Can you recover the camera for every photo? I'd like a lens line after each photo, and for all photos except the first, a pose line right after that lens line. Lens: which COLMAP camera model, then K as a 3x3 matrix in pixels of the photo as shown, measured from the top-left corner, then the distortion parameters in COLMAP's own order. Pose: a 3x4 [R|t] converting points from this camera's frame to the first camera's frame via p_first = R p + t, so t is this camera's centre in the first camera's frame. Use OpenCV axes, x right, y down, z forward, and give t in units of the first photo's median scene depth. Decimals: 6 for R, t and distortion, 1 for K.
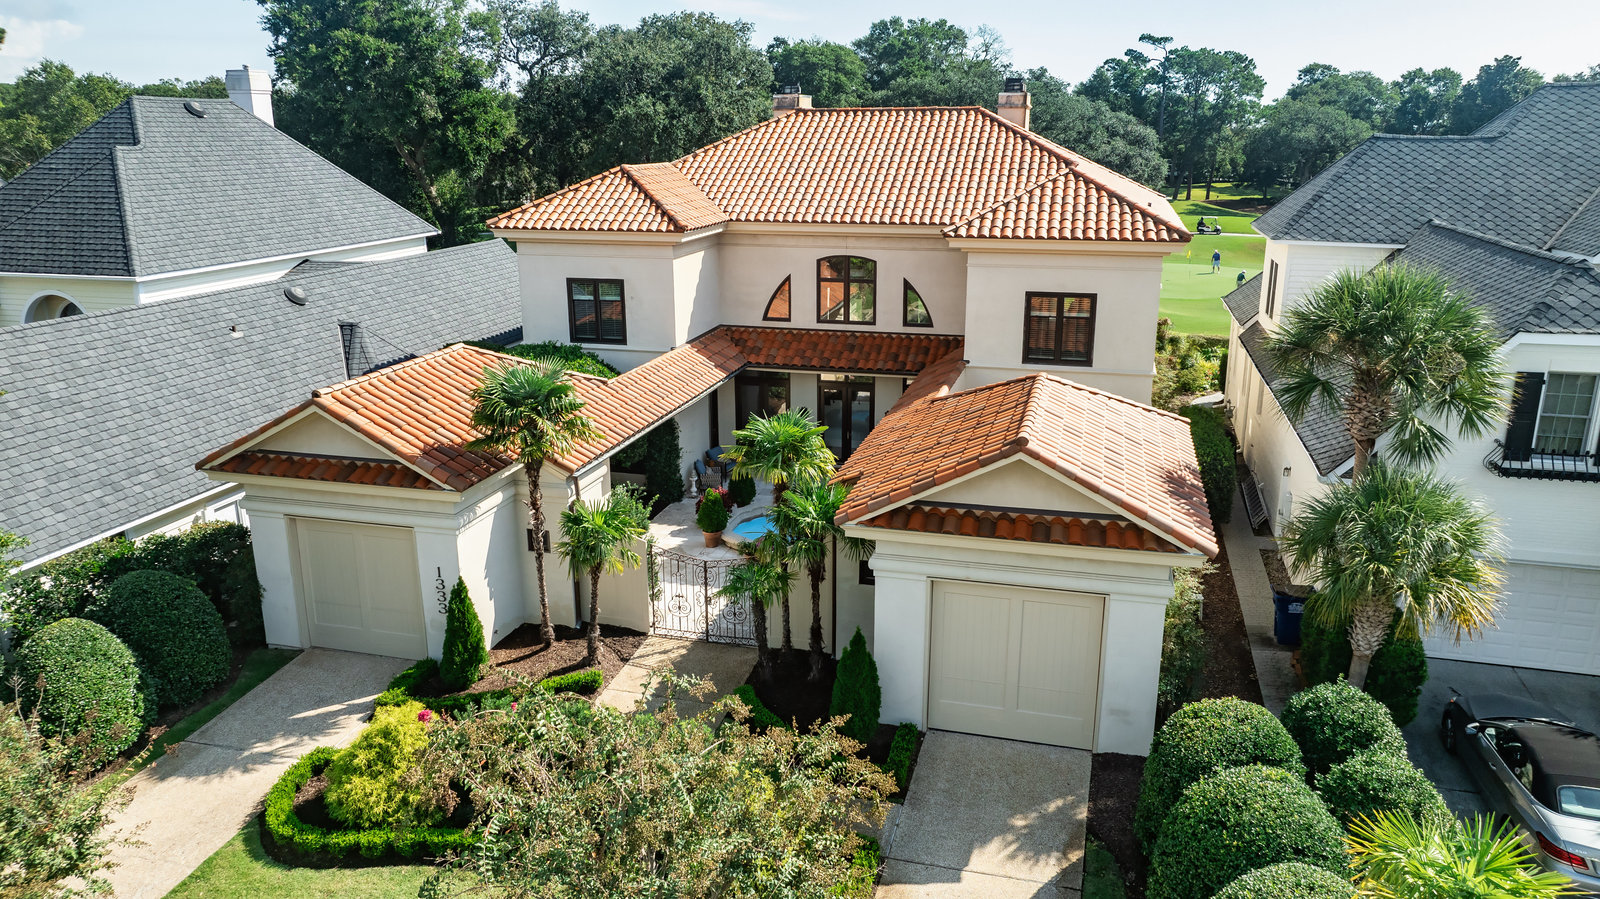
lens RADIAL K [[1133.8, 0, 800.0], [0, 1133.8, 449.5], [0, 0, 1]] dist [-0.057699, 0.075595]
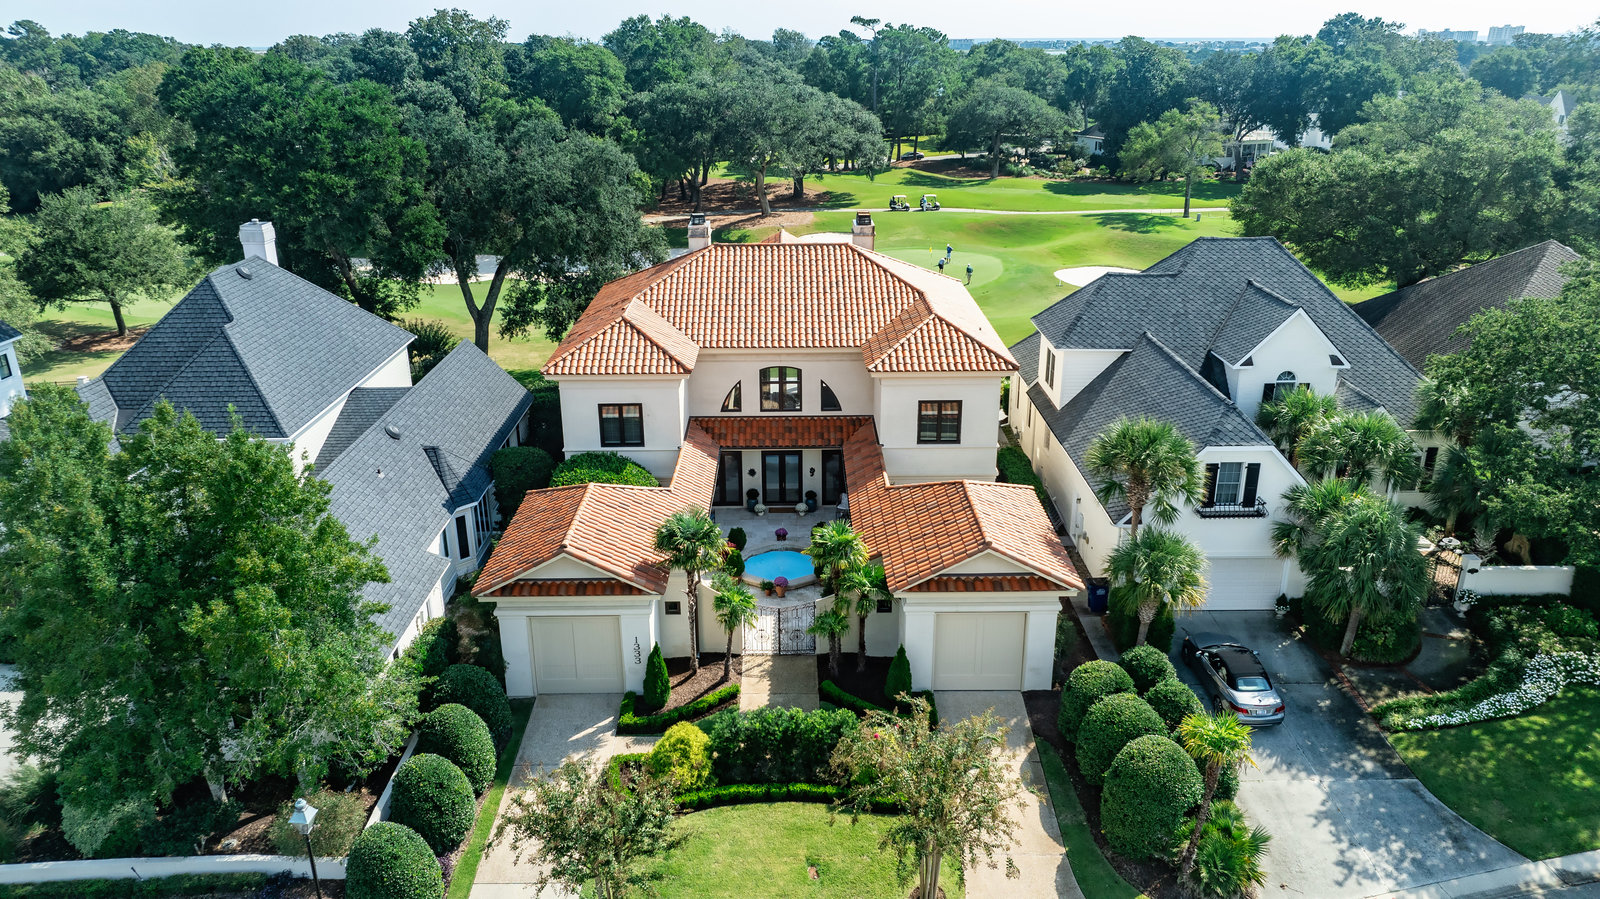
lens RADIAL K [[1125.4, 0, 800.0], [0, 1125.4, 449.5], [0, 0, 1]] dist [-0.015920, -0.002286]
pose [[0.963480, -0.094712, 0.250470, -0.342185], [0.075803, 0.993568, 0.084117, -0.207062], [-0.256826, -0.062059, 0.964463, -0.452572]]
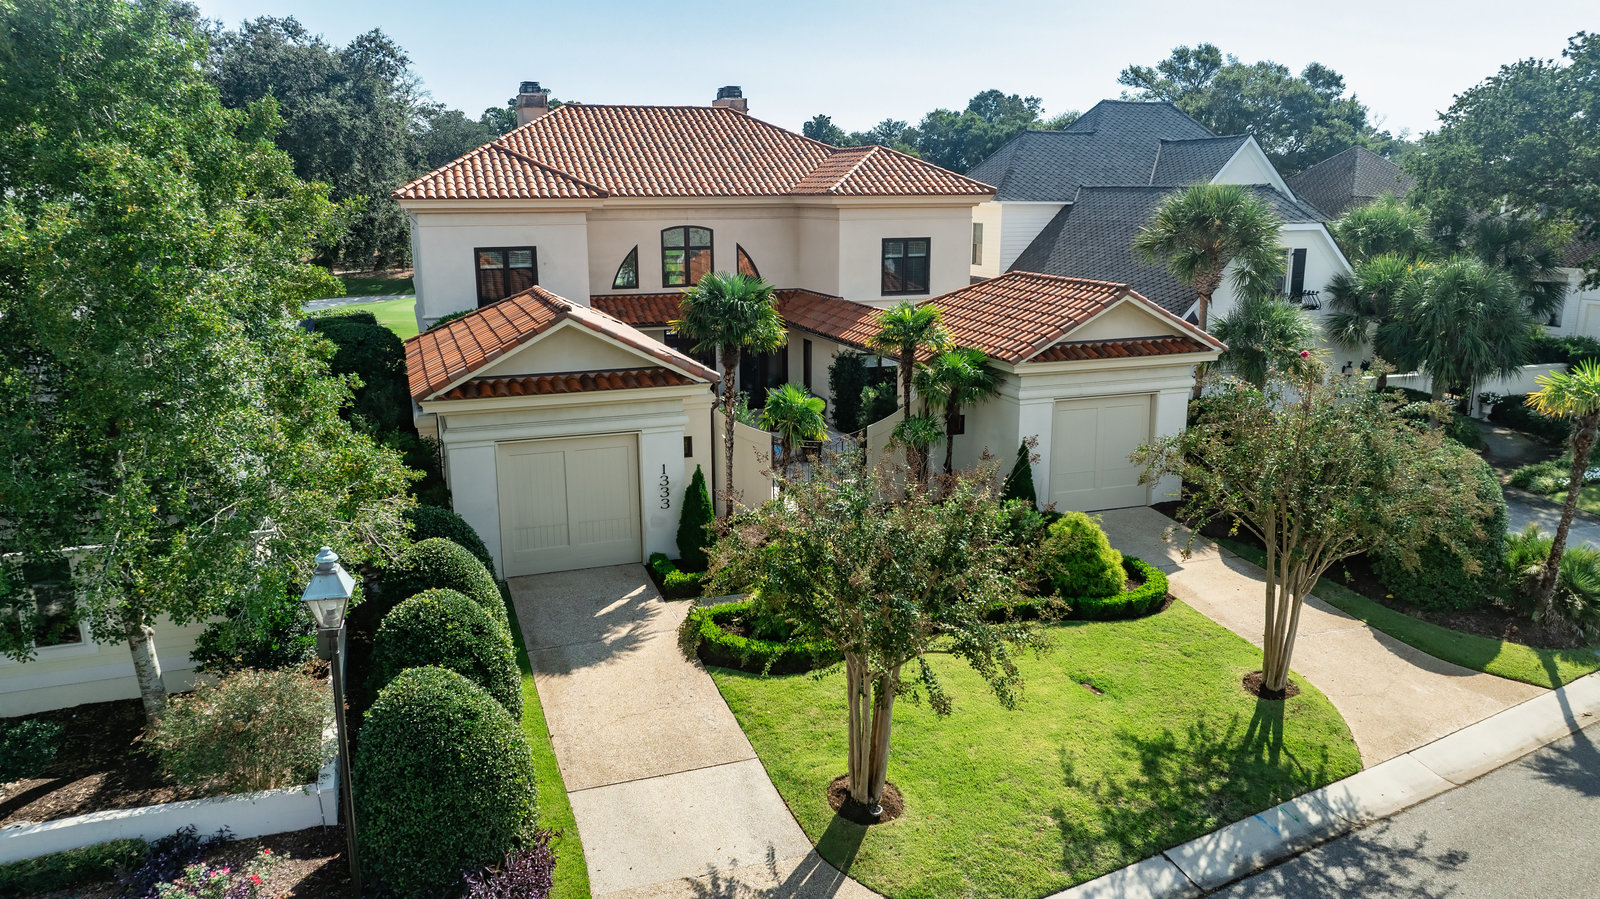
lens RADIAL K [[1129.0, 0, 800.0], [0, 1129.0, 449.5], [0, 0, 1]] dist [-0.026023, 0.011323]
pose [[0.821407, -0.127933, 0.555809, -0.589206], [0.156411, 0.987685, -0.003813, 0.082611], [-0.548476, 0.090067, 0.831301, 0.011127]]
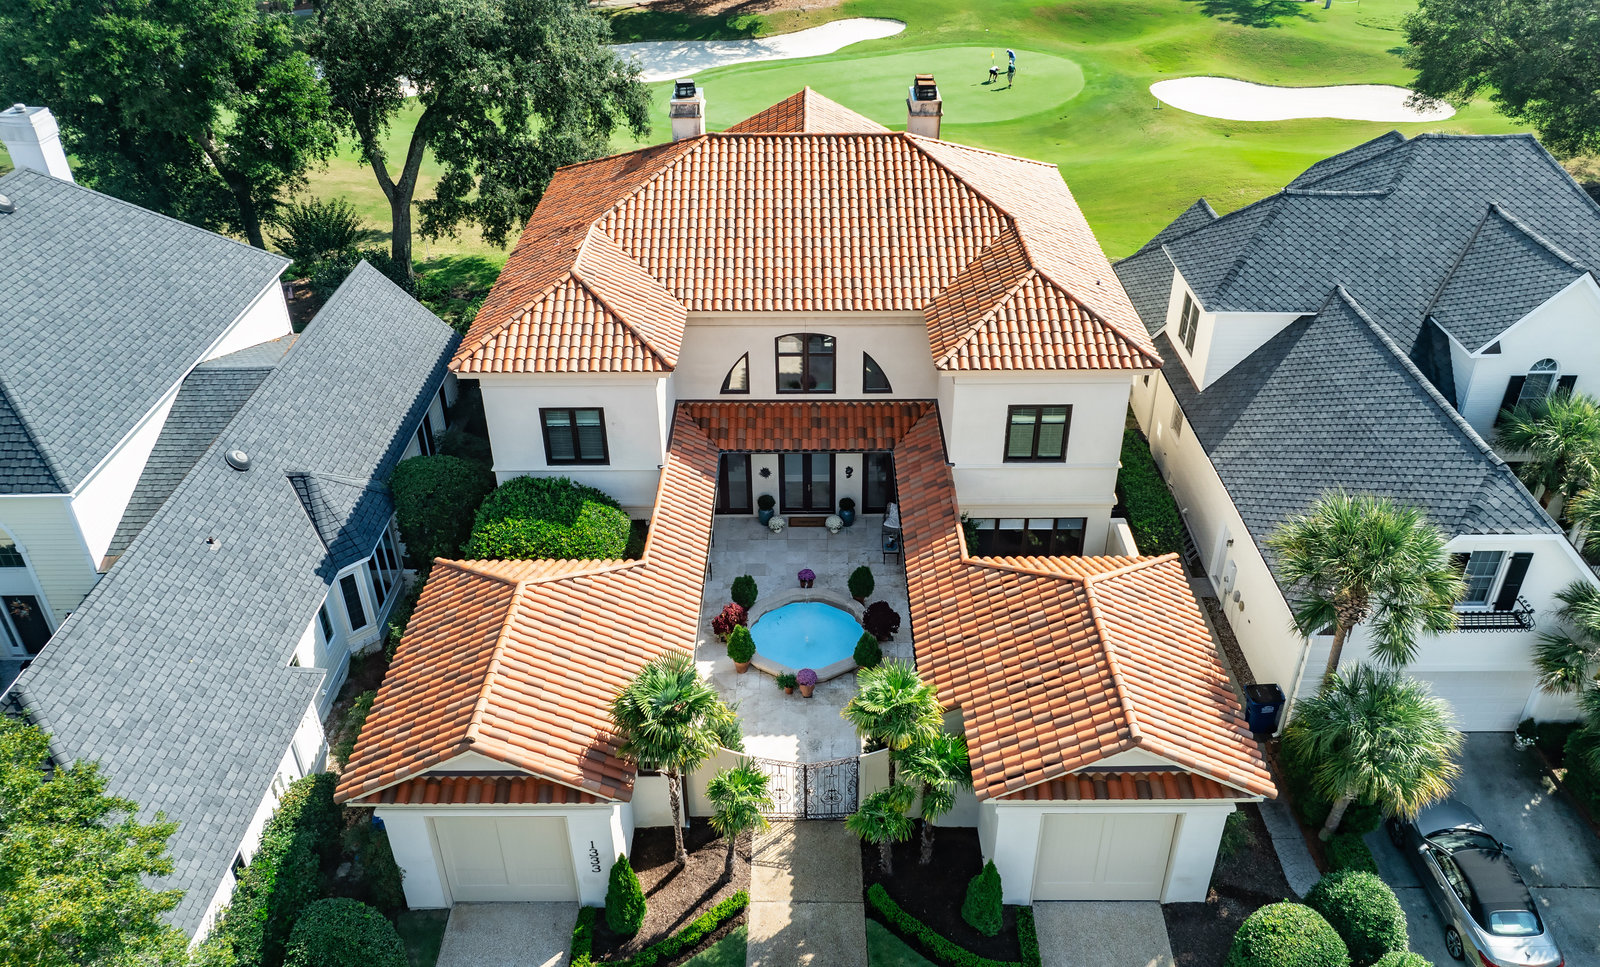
lens RADIAL K [[1210.9, 0, 817.1], [0, 1210.9, 486.0], [0, 0, 1]] dist [-0.019477, -0.000130]
pose [[0.964328, -0.142267, 0.223231, -0.232063], [0.072330, 0.952822, 0.294787, -0.400349], [-0.254638, -0.268125, 0.929123, -0.040670]]
